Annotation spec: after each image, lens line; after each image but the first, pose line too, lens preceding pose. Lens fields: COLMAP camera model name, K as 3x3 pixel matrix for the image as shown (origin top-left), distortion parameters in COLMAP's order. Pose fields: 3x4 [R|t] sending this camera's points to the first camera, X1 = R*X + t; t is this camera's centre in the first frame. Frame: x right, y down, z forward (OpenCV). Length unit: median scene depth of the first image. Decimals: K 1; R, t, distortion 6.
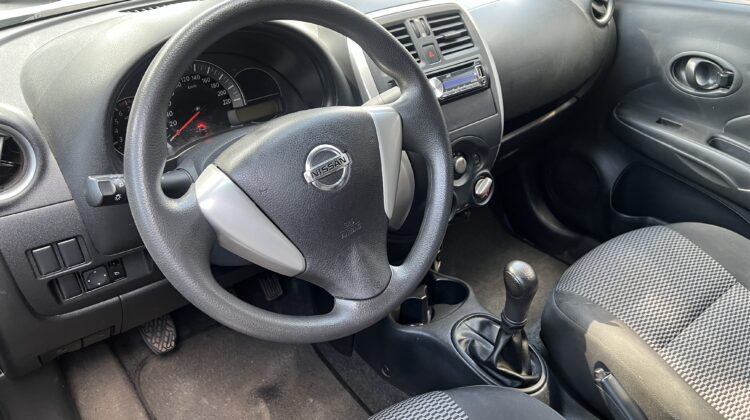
lens RADIAL K [[576.7, 0, 375.5], [0, 576.7, 206.3], [0, 0, 1]] dist [0.057136, -0.095737]
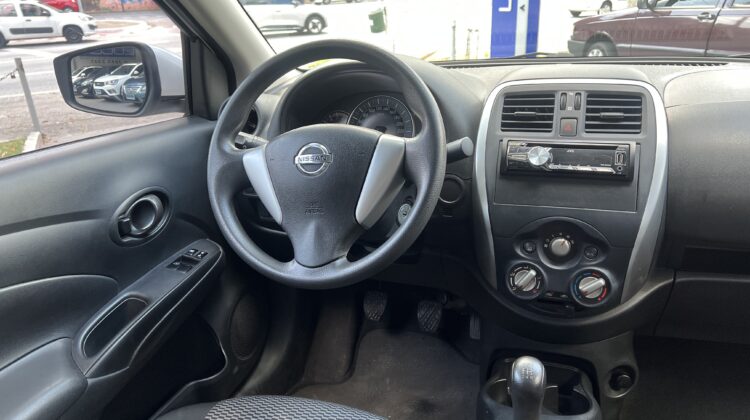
lens RADIAL K [[576.7, 0, 375.5], [0, 576.7, 206.3], [0, 0, 1]] dist [0.057136, -0.095737]
pose [[0.514821, 0.268500, -0.814167, 0.744451], [-0.400624, 0.914963, 0.048415, -0.057972], [0.757931, 0.301250, 0.578609, 0.224980]]
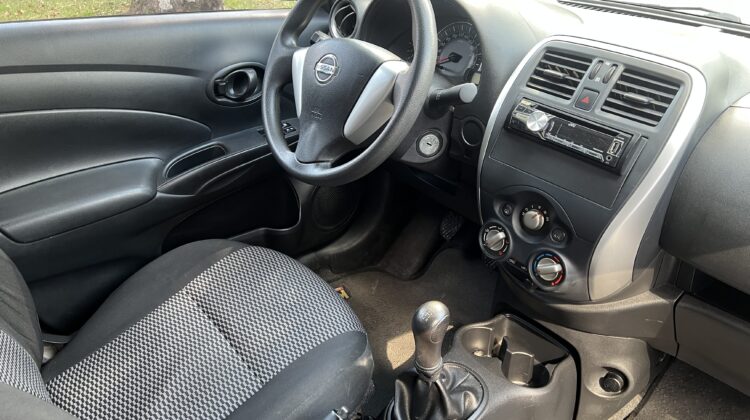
lens RADIAL K [[576.7, 0, 375.5], [0, 576.7, 206.3], [0, 0, 1]] dist [0.057136, -0.095737]
pose [[0.000393, 0.496333, -0.868132, 0.926872], [-0.549961, 0.725163, 0.414345, -0.328773], [0.835190, 0.477276, 0.273248, 0.556603]]
